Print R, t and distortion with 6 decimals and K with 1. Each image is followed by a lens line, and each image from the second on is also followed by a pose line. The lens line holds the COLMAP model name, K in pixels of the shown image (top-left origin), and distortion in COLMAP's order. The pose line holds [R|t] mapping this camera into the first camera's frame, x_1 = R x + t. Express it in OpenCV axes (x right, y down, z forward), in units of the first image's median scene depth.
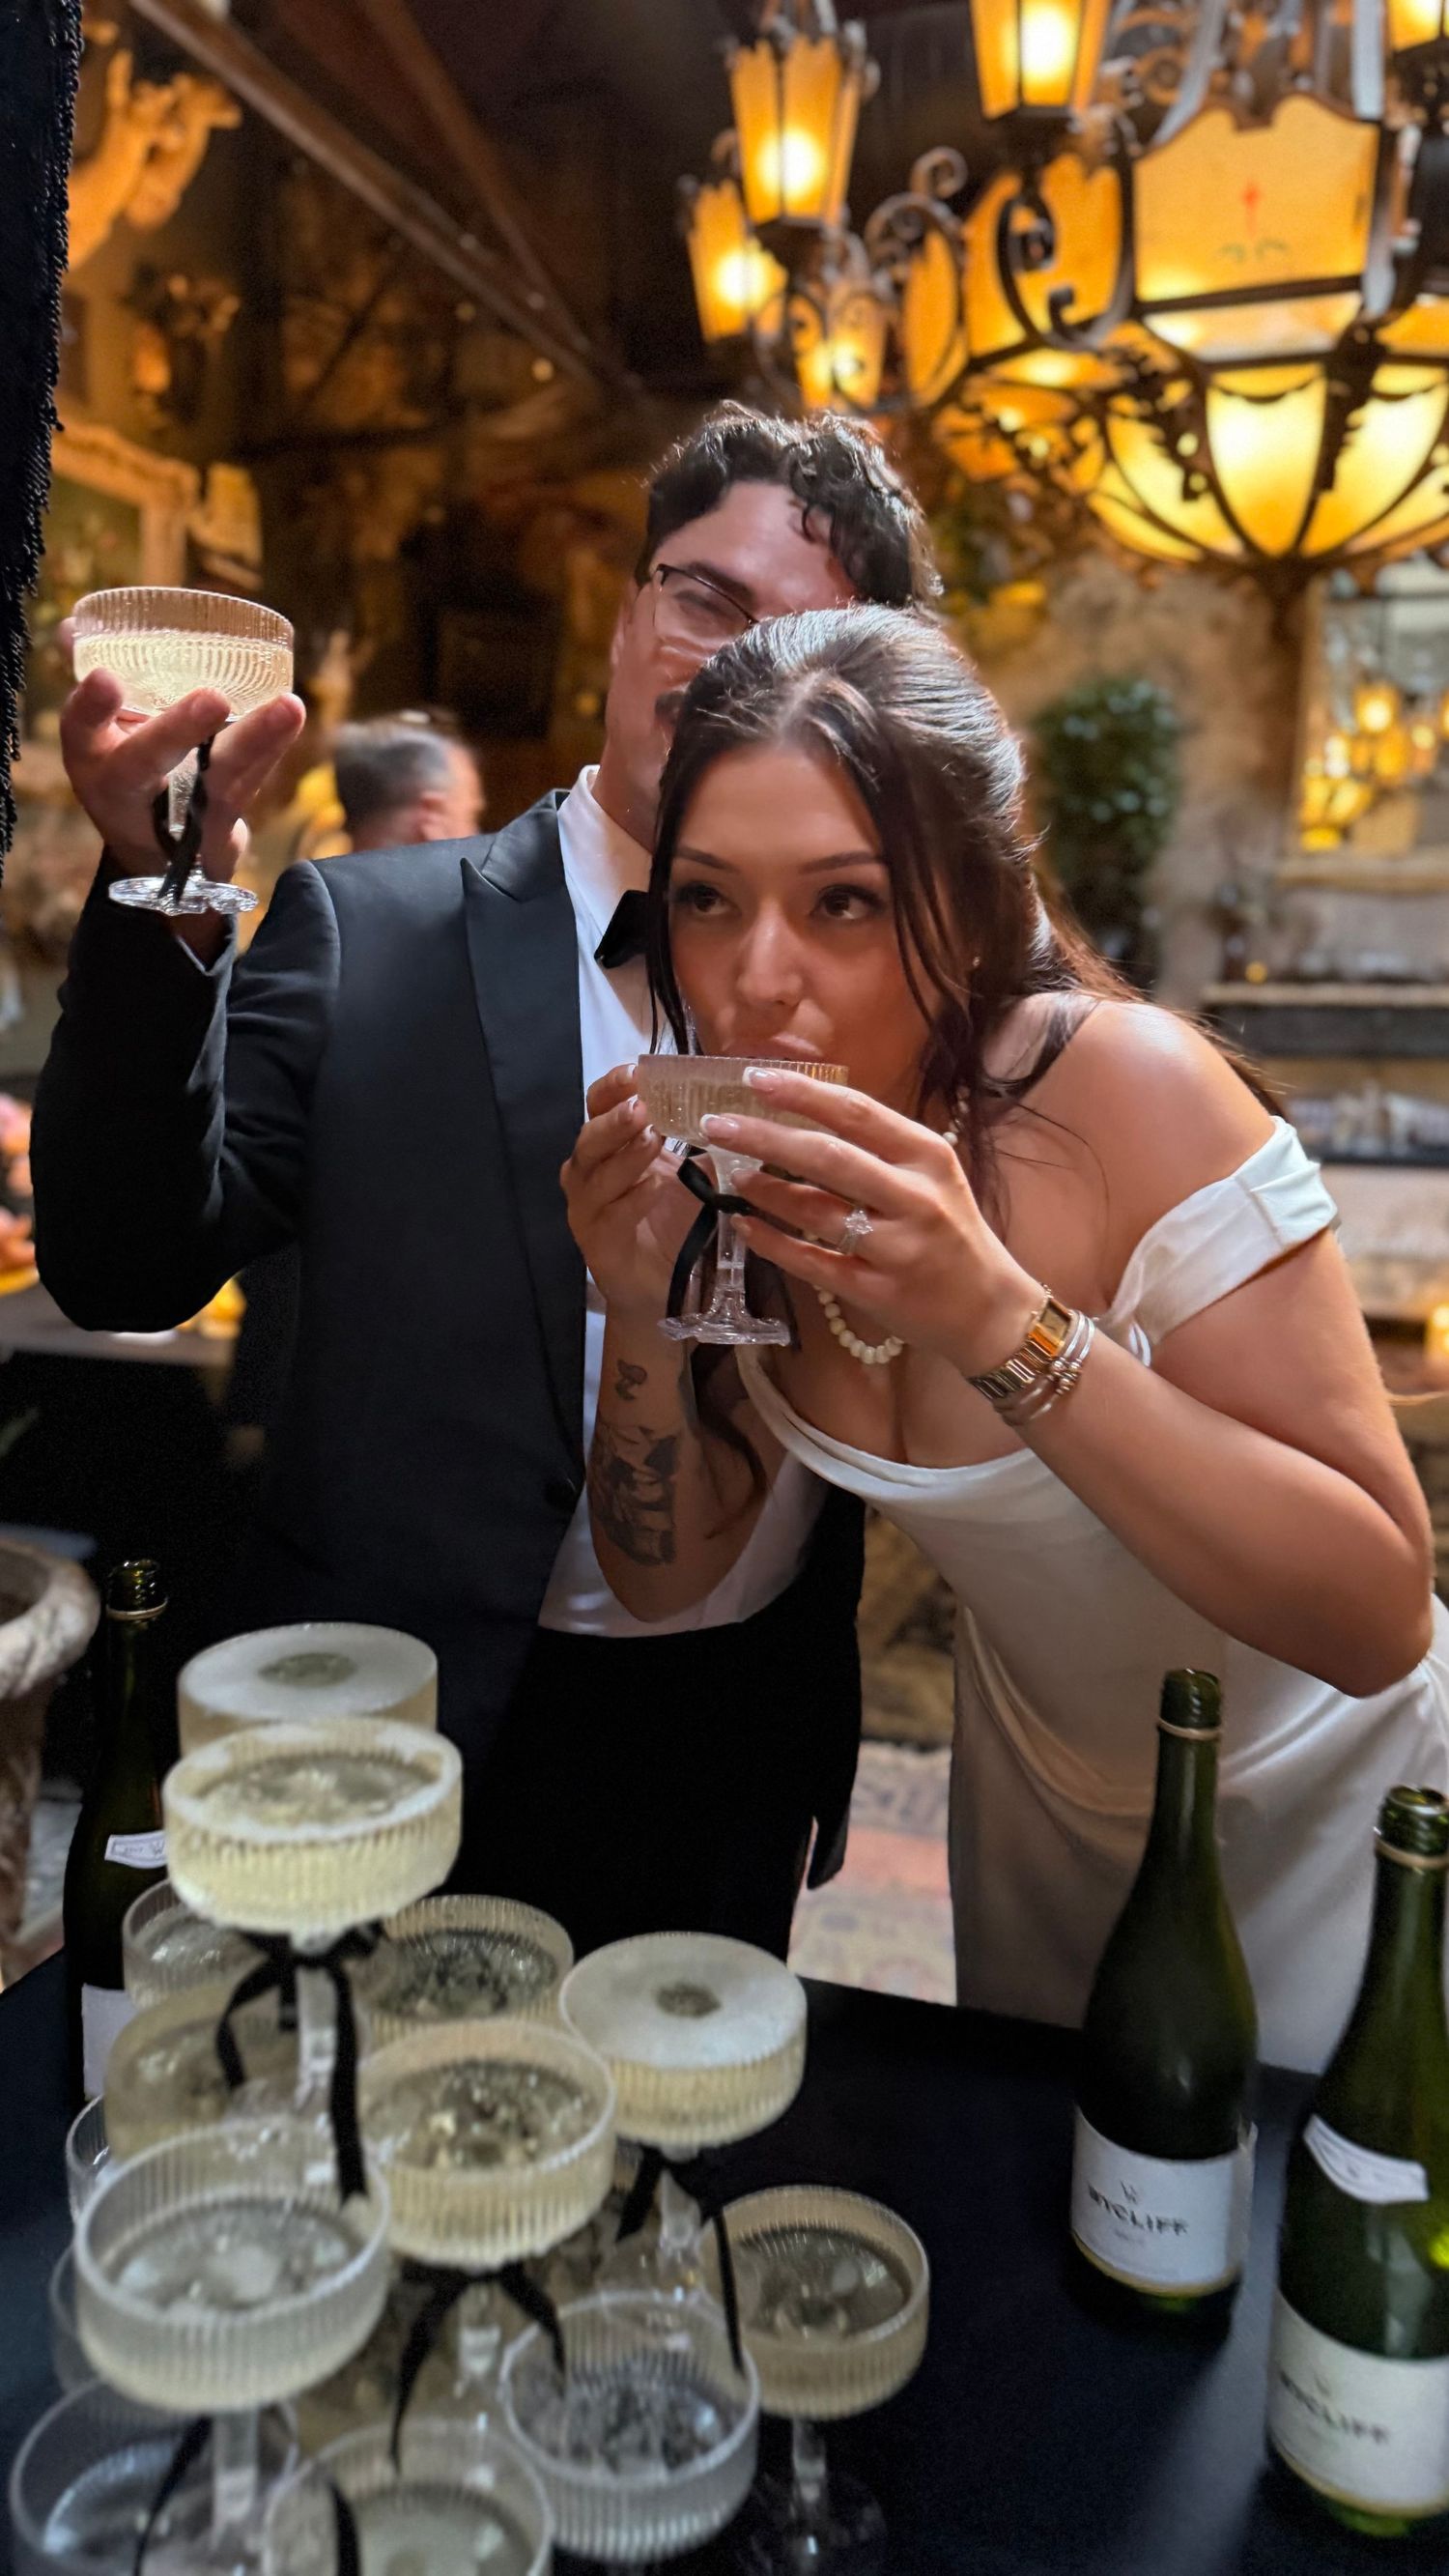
lens RADIAL K [[1984.2, 0, 718.2], [0, 1984.2, 1287.3], [0, 0, 1]] dist [0.014309, -0.013175]
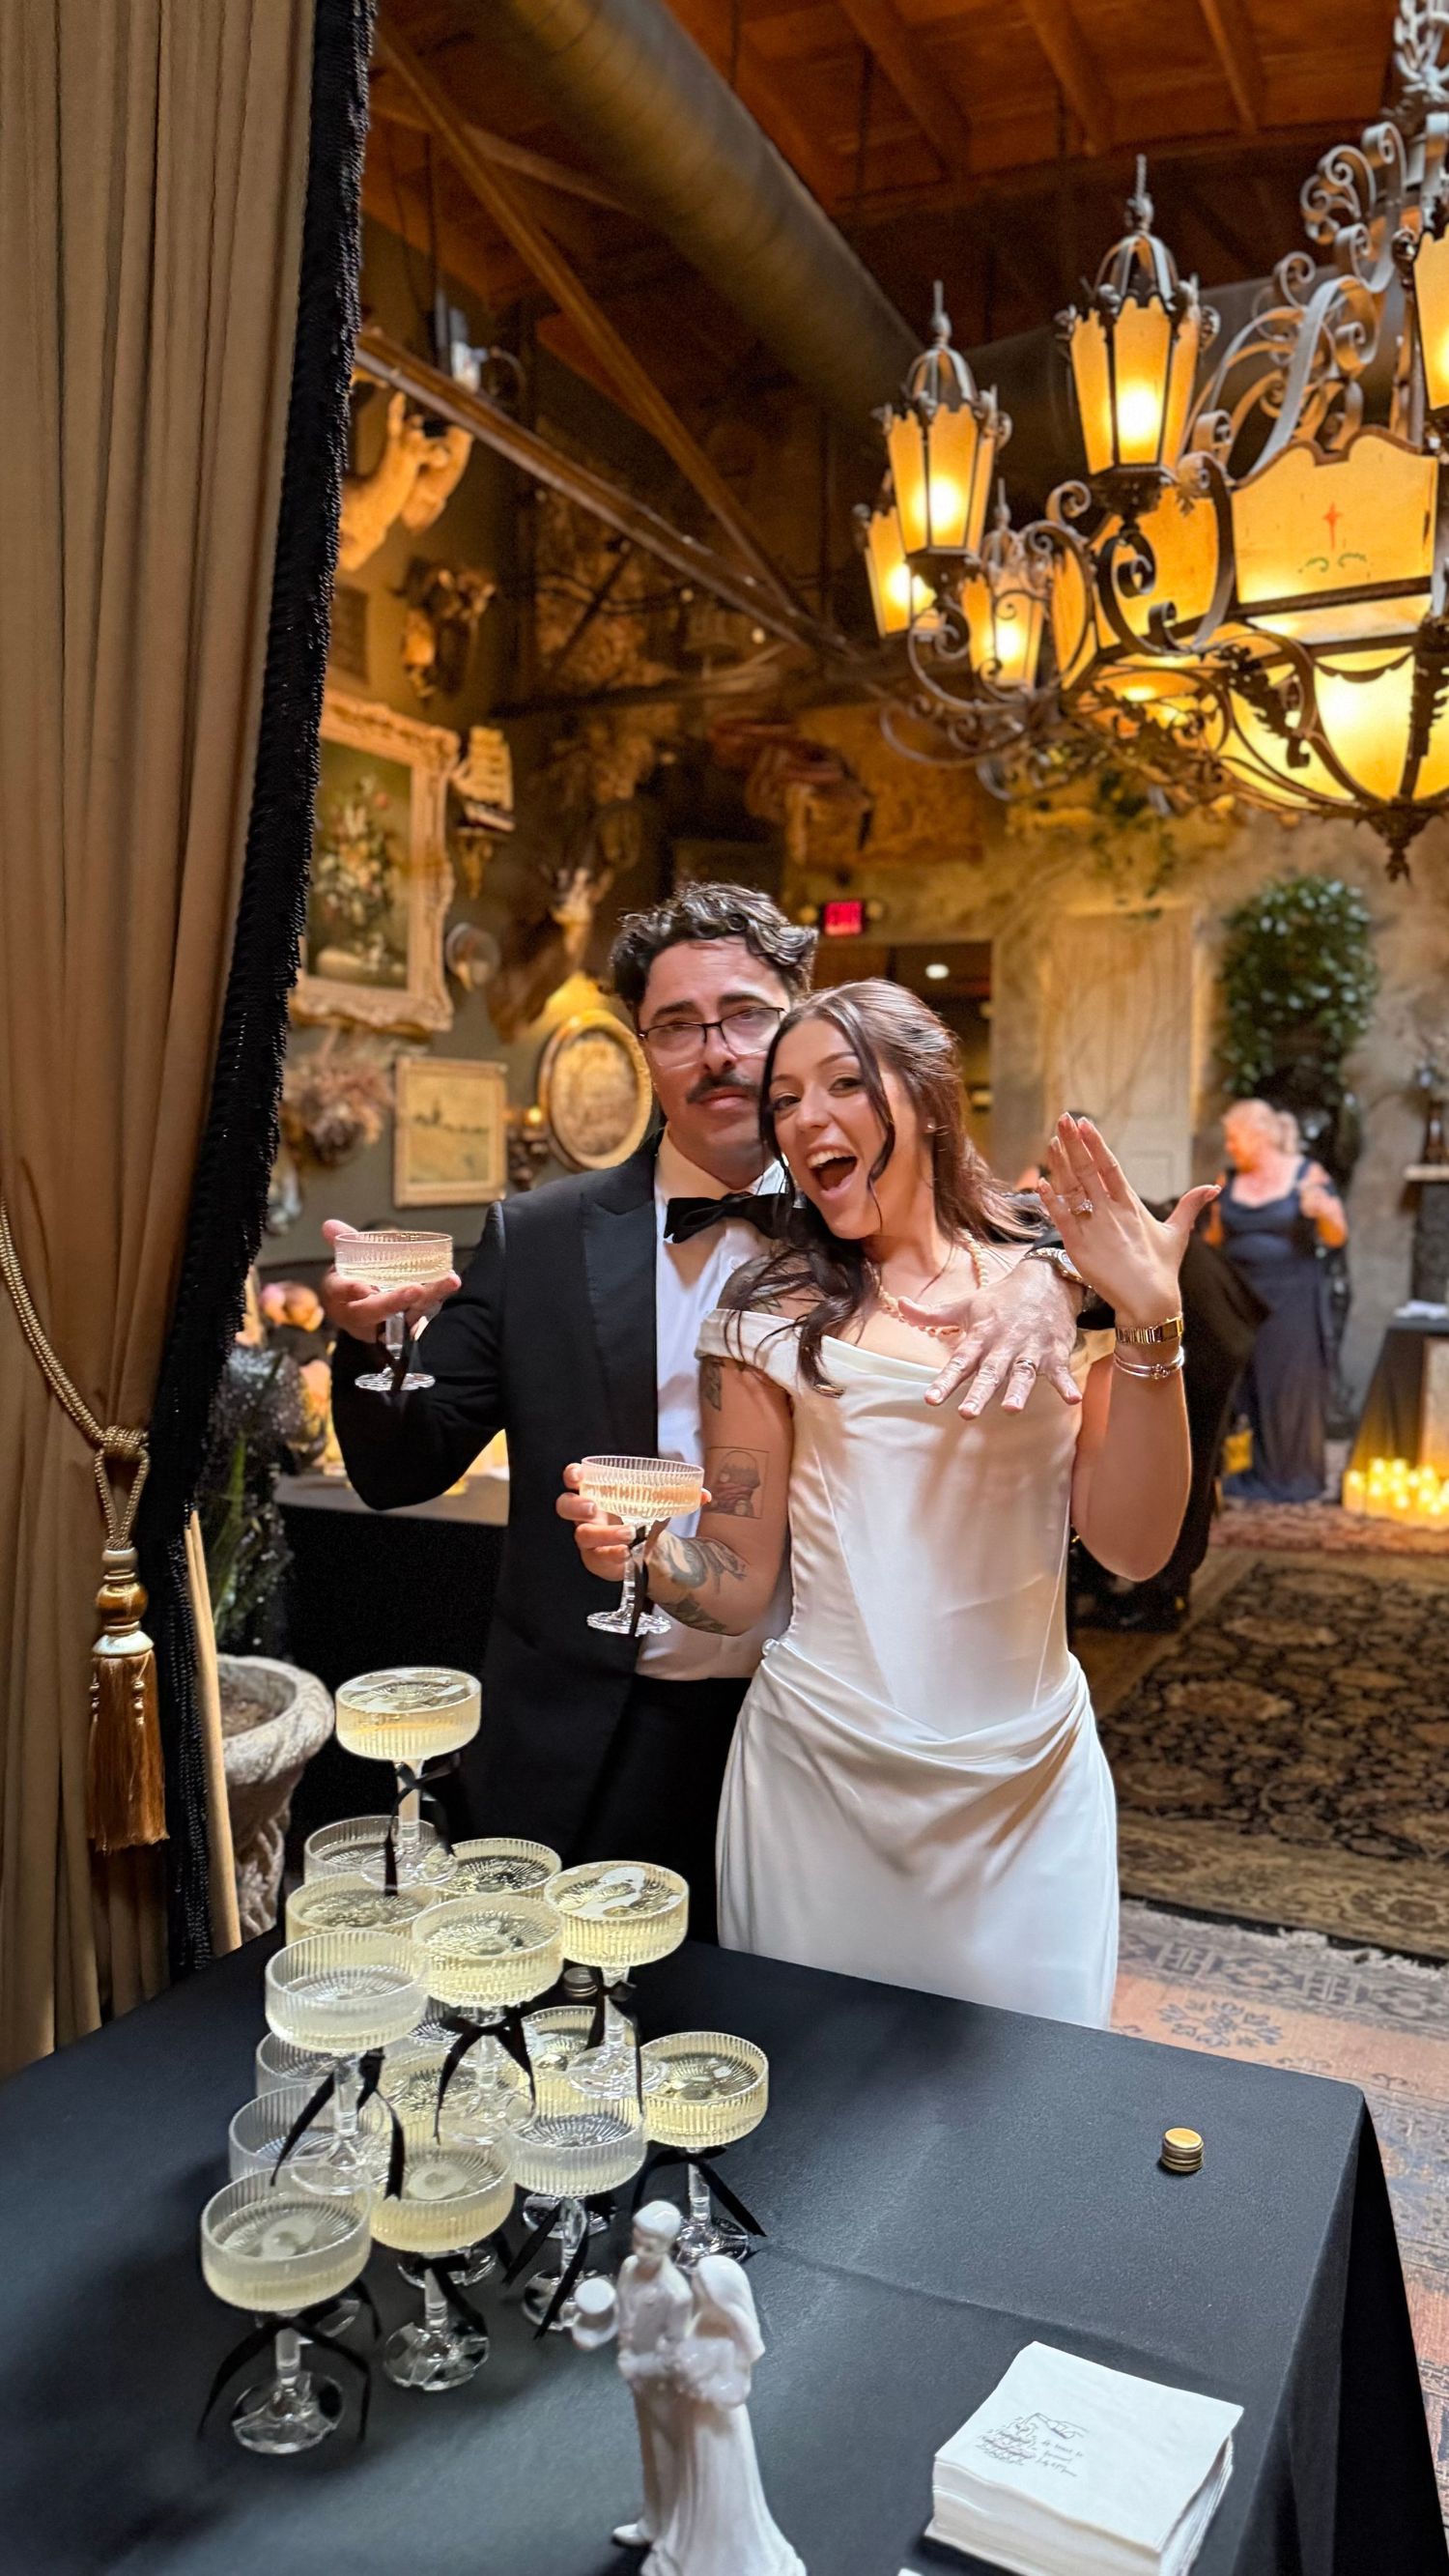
lens RADIAL K [[1984.2, 0, 730.5], [0, 1984.2, 1289.6], [0, 0, 1]] dist [0.014309, -0.013175]
pose [[0.992134, -0.008682, -0.124881, 0.050561], [-0.001562, 0.996656, -0.081702, -0.004164], [0.125173, 0.081254, 0.988802, -0.123740]]
